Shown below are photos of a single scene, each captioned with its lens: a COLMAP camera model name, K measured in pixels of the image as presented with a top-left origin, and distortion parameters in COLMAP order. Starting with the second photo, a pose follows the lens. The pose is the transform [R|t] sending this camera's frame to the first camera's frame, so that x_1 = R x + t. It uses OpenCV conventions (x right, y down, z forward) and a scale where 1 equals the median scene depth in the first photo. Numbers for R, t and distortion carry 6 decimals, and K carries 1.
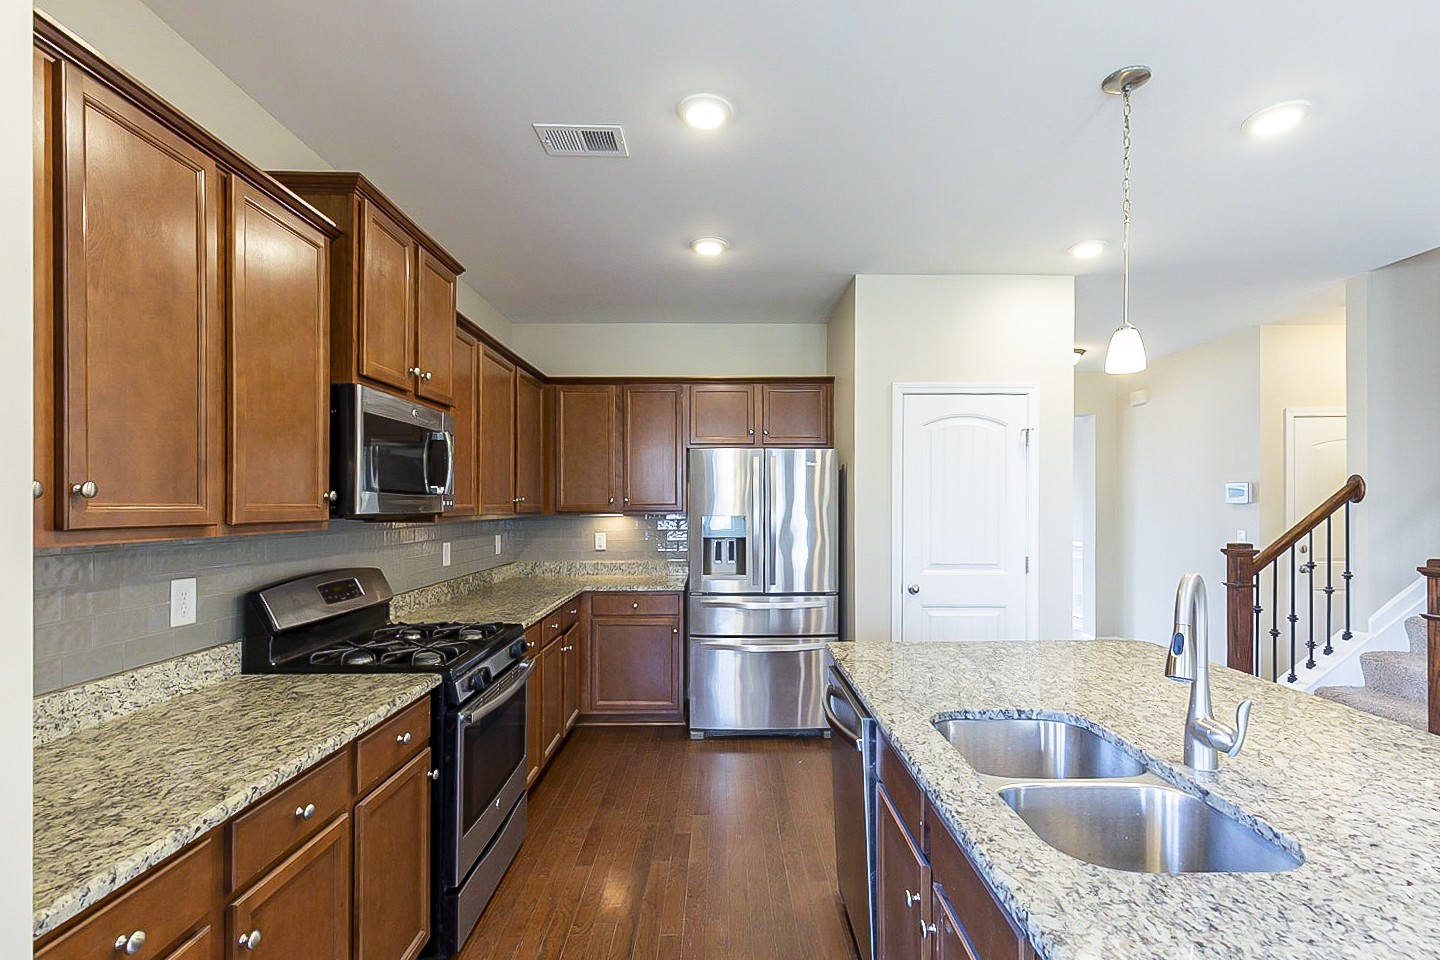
lens RADIAL K [[670.7, 0, 731.9], [0, 670.7, 507.4], [0, 0, 1]] dist [0.024170, -0.000993]
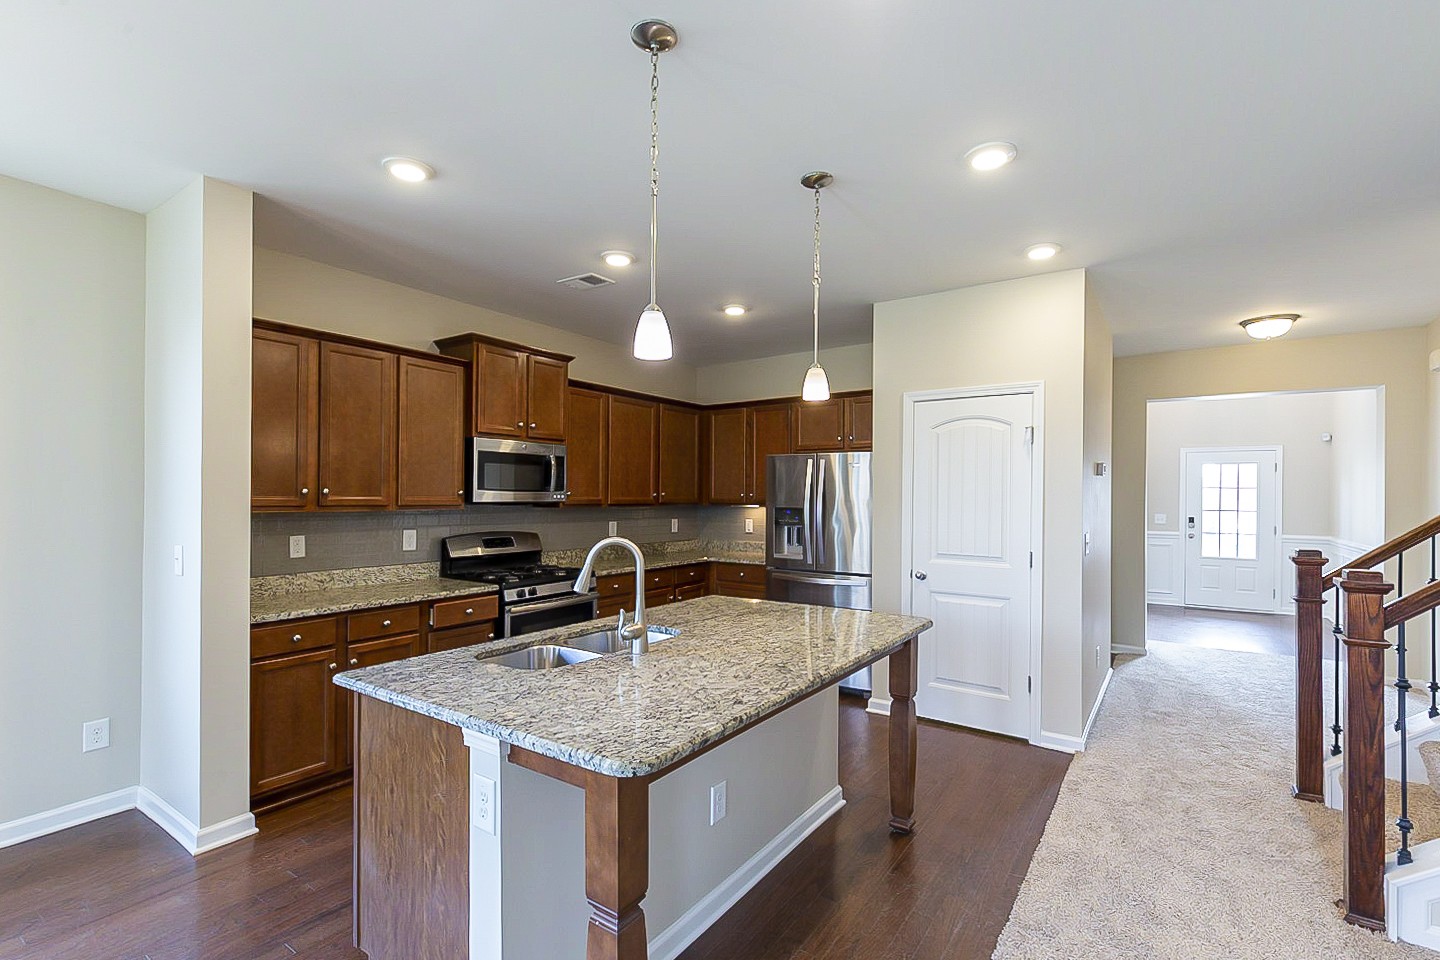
lens RADIAL K [[670.7, 0, 732.6], [0, 670.7, 494.7], [0, 0, 1]] dist [0.024170, -0.000993]
pose [[0.813671, 0.004764, -0.581306, 1.039463], [-0.009112, 0.999948, -0.004560, -0.007495], [0.581254, 0.009008, 0.813673, -0.146639]]
